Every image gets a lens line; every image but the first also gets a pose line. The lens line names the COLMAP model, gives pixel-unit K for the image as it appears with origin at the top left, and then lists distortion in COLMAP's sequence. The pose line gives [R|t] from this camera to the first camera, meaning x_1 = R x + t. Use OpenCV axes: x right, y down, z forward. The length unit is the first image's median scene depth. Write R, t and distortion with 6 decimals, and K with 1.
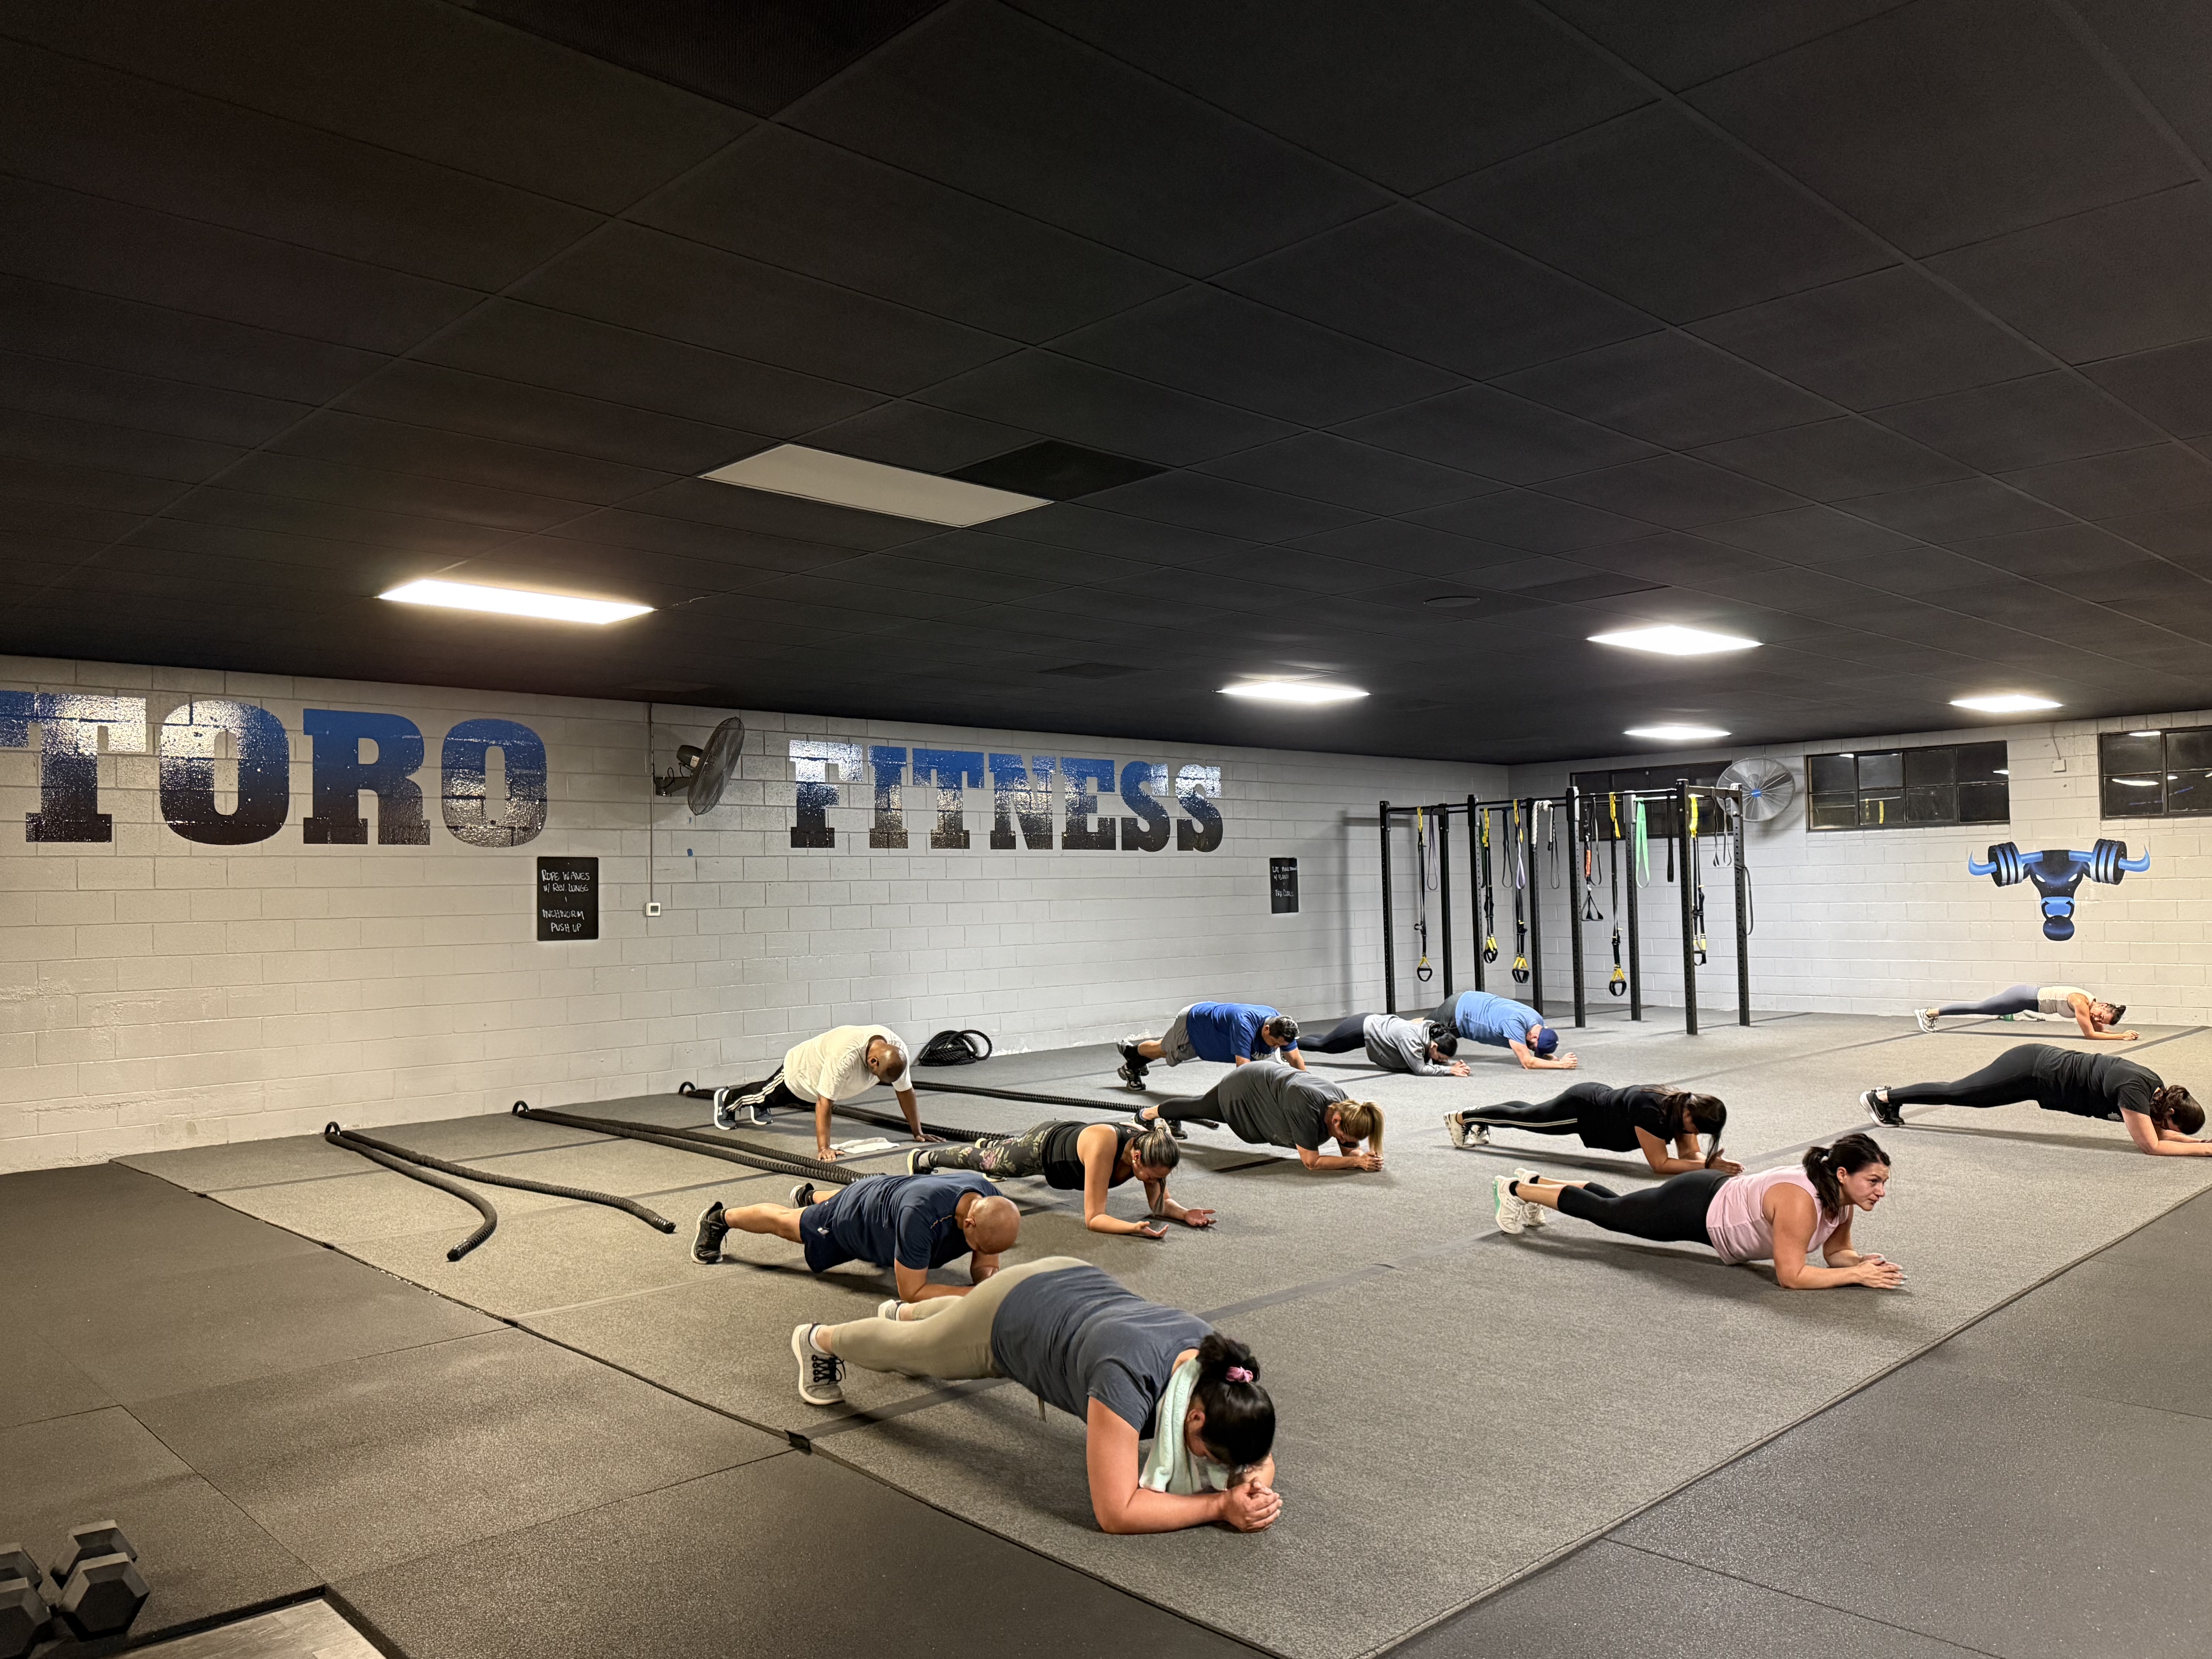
lens RADIAL K [[1582.3, 0, 1116.4], [0, 1582.3, 848.5], [0, 0, 1]] dist [0.043504, -0.032665]
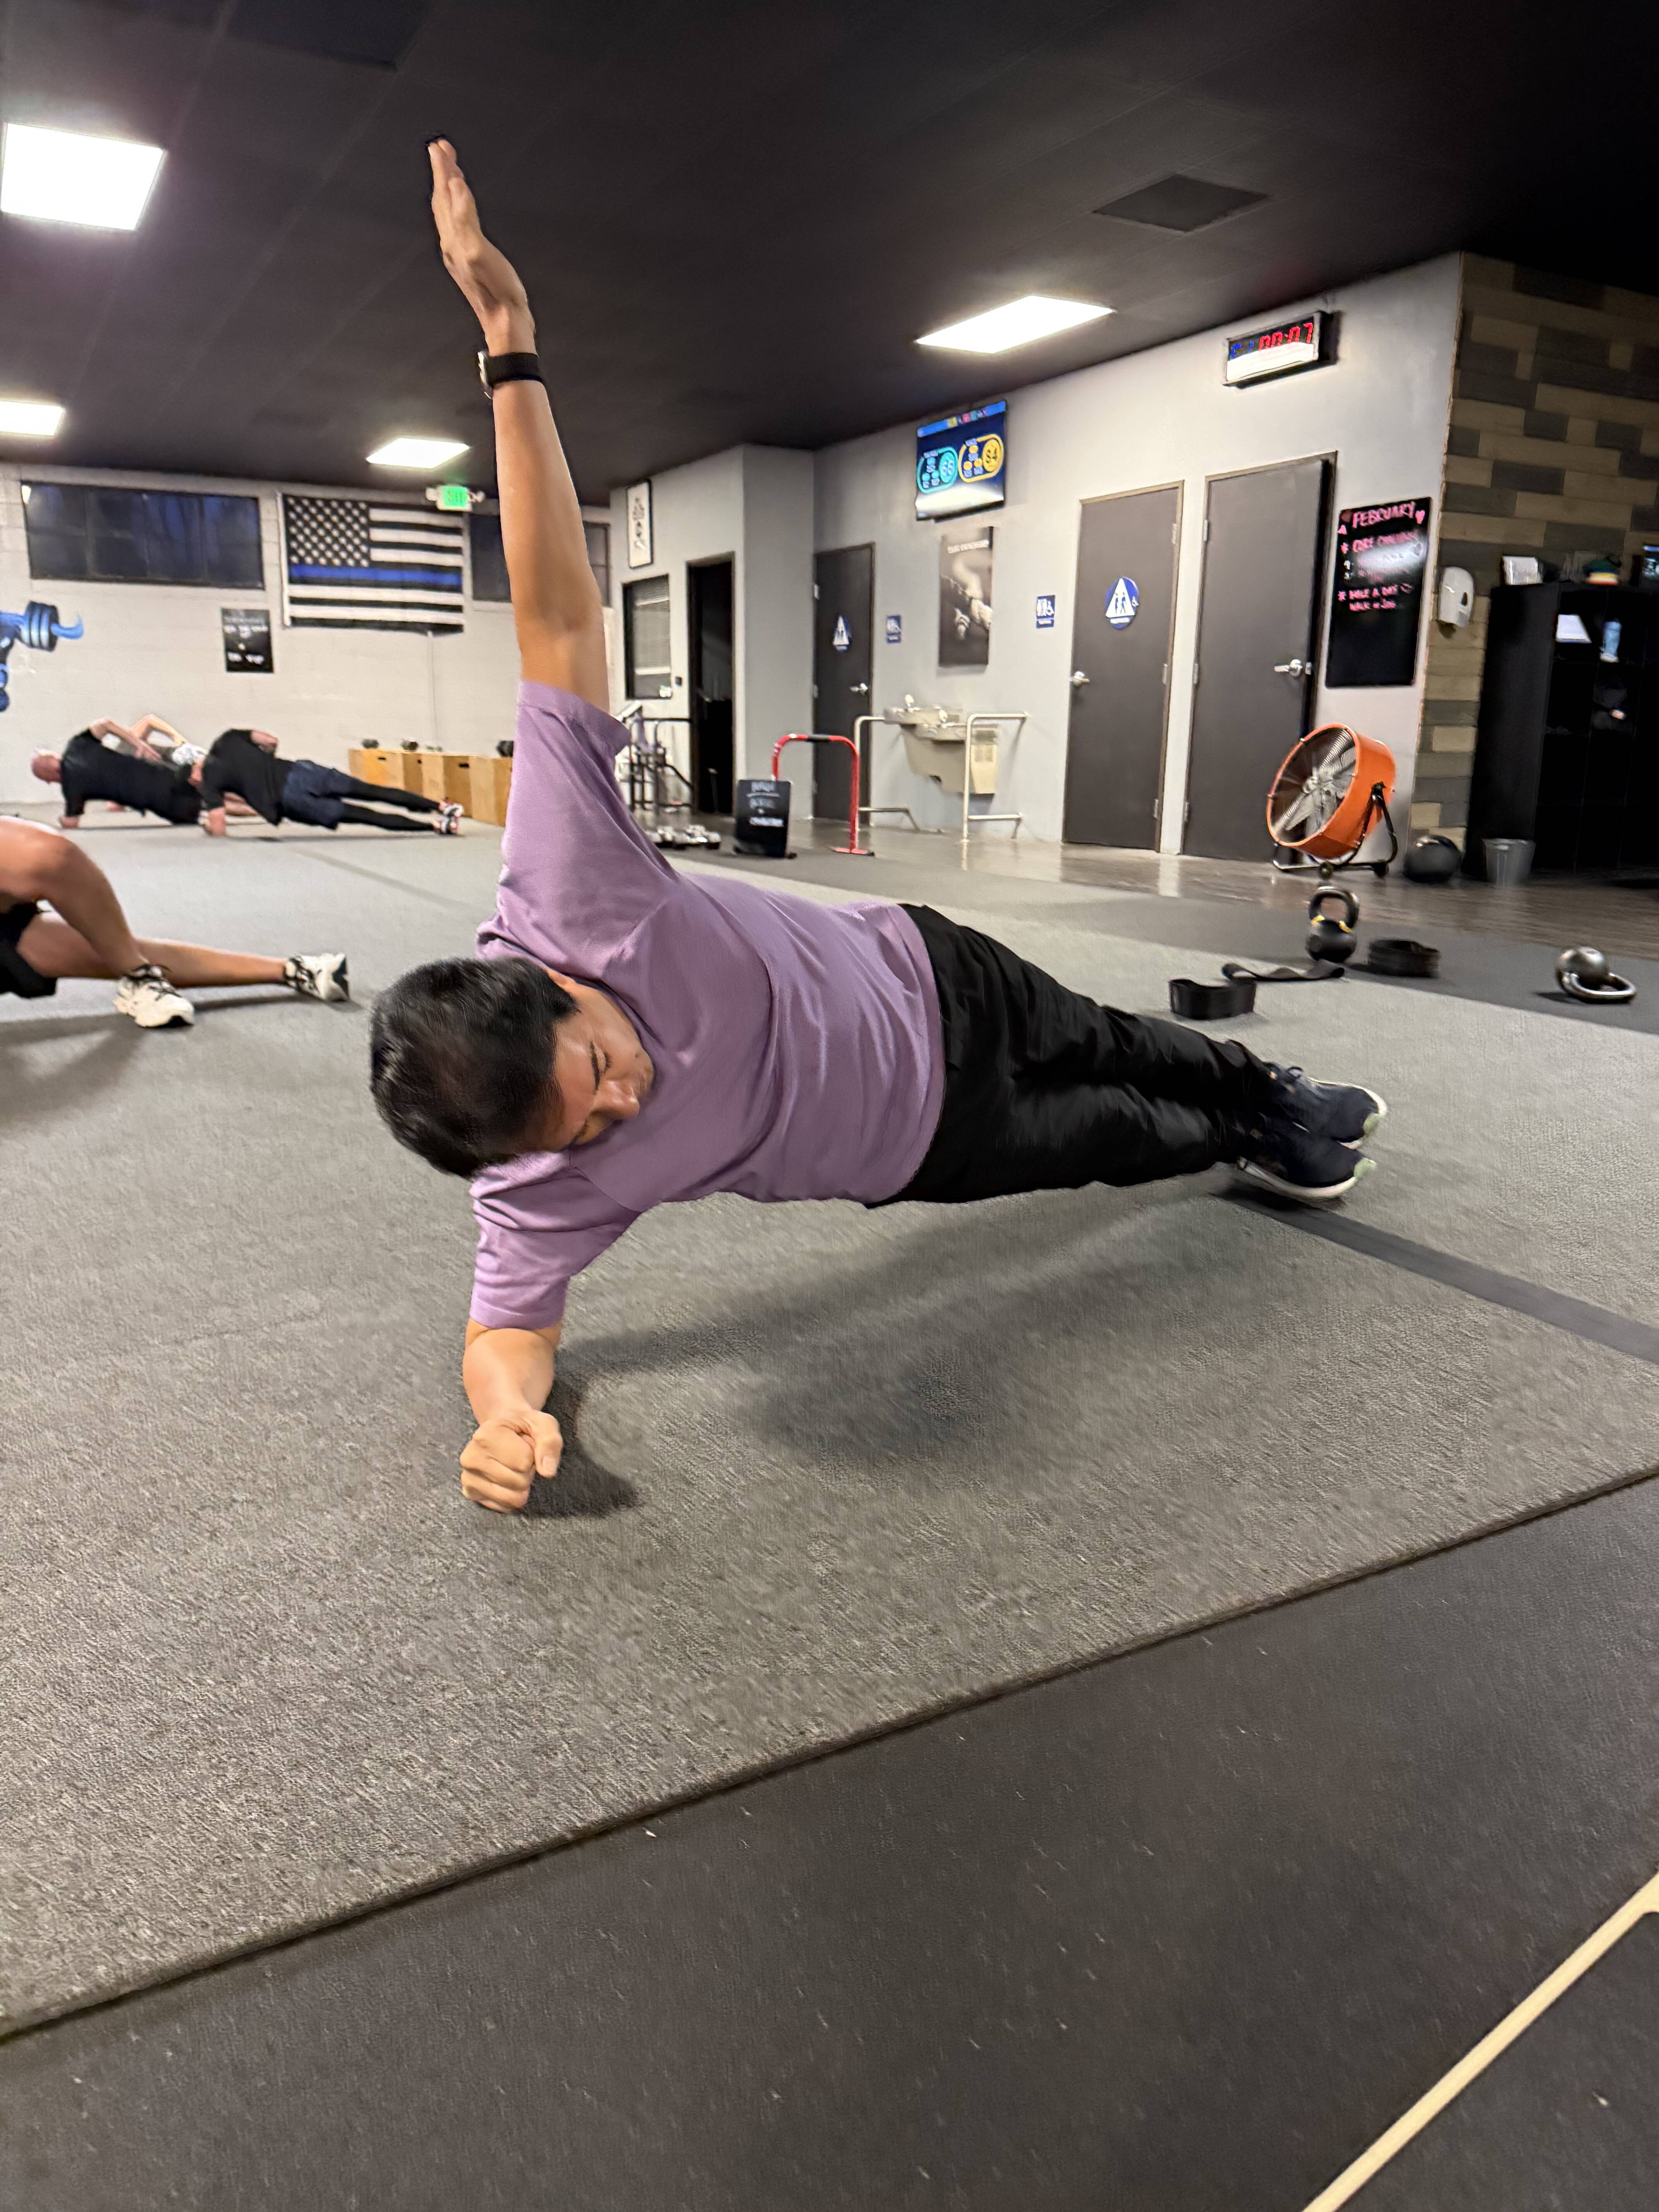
lens RADIAL K [[1569.5, 0, 811.6], [0, 1569.5, 1138.2], [0, 0, 1]] dist [0.038636, -0.034855]
pose [[0.268848, -0.222262, 0.937187, -0.211740], [-0.036801, 0.969930, 0.240584, 0.062413], [-0.962479, -0.099170, 0.252584, 0.308722]]
